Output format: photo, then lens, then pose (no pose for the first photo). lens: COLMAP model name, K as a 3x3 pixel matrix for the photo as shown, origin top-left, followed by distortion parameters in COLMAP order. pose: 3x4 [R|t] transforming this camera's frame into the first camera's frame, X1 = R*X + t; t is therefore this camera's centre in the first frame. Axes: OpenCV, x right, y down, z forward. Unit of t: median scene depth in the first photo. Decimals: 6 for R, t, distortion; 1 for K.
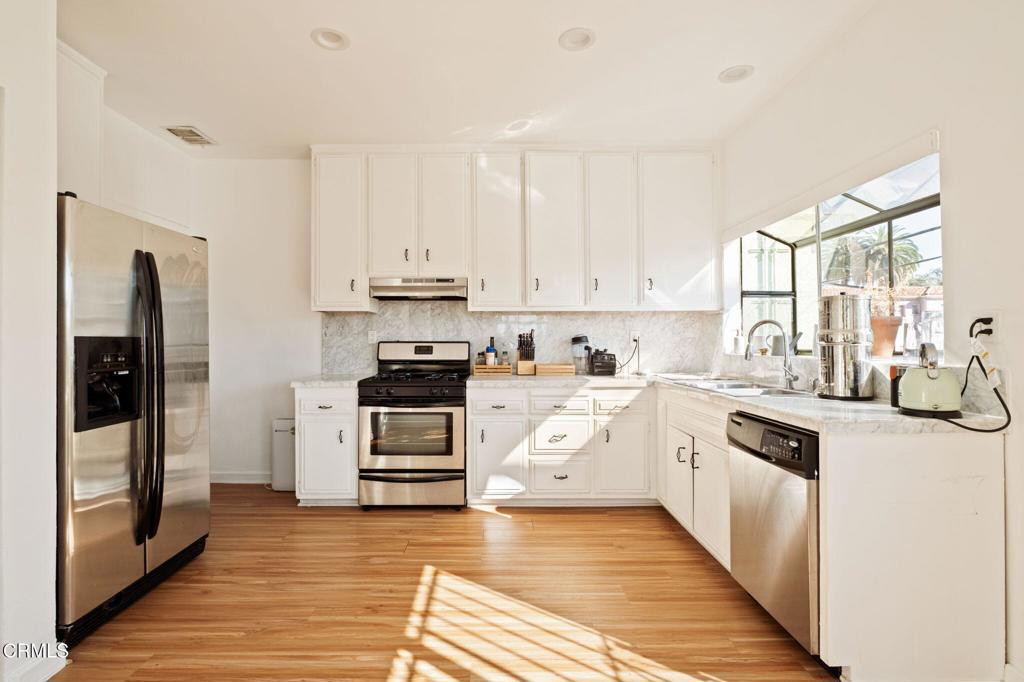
lens RADIAL K [[451.8, 0, 514.9], [0, 451.8, 333.6], [0, 0, 1]] dist [-0.027401, -0.000663]
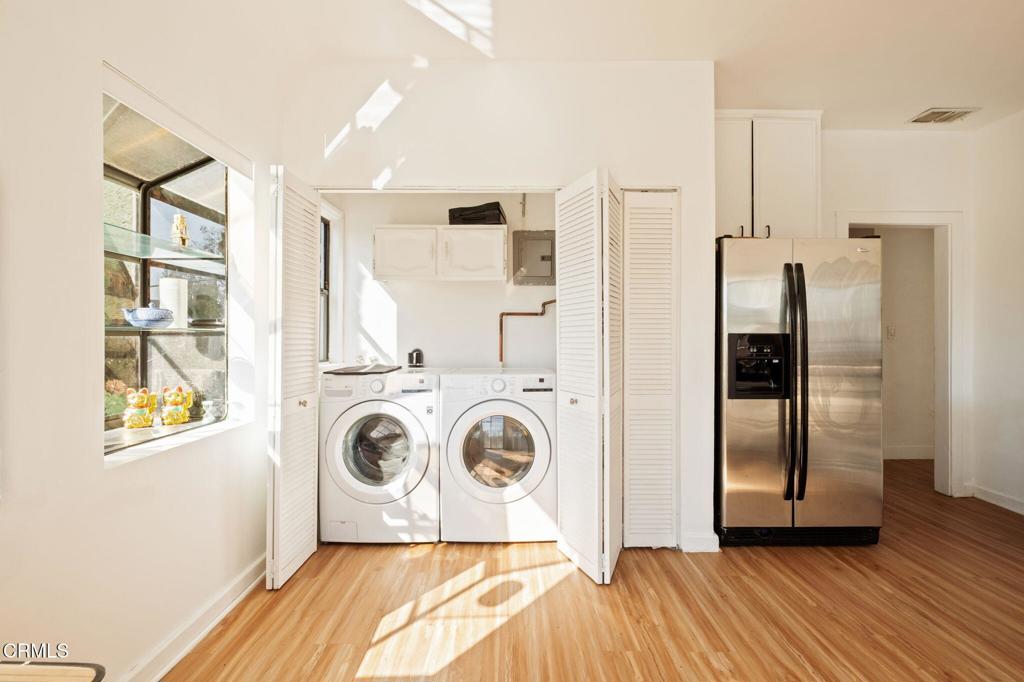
lens RADIAL K [[451.8, 0, 518.9], [0, 451.8, 340.2], [0, 0, 1]] dist [-0.027401, -0.000663]
pose [[0.027453, 0.011955, -0.999552, 0.388132], [0.011043, 0.999864, 0.012262, 0.002922], [0.999562, -0.011374, 0.027318, 0.211821]]
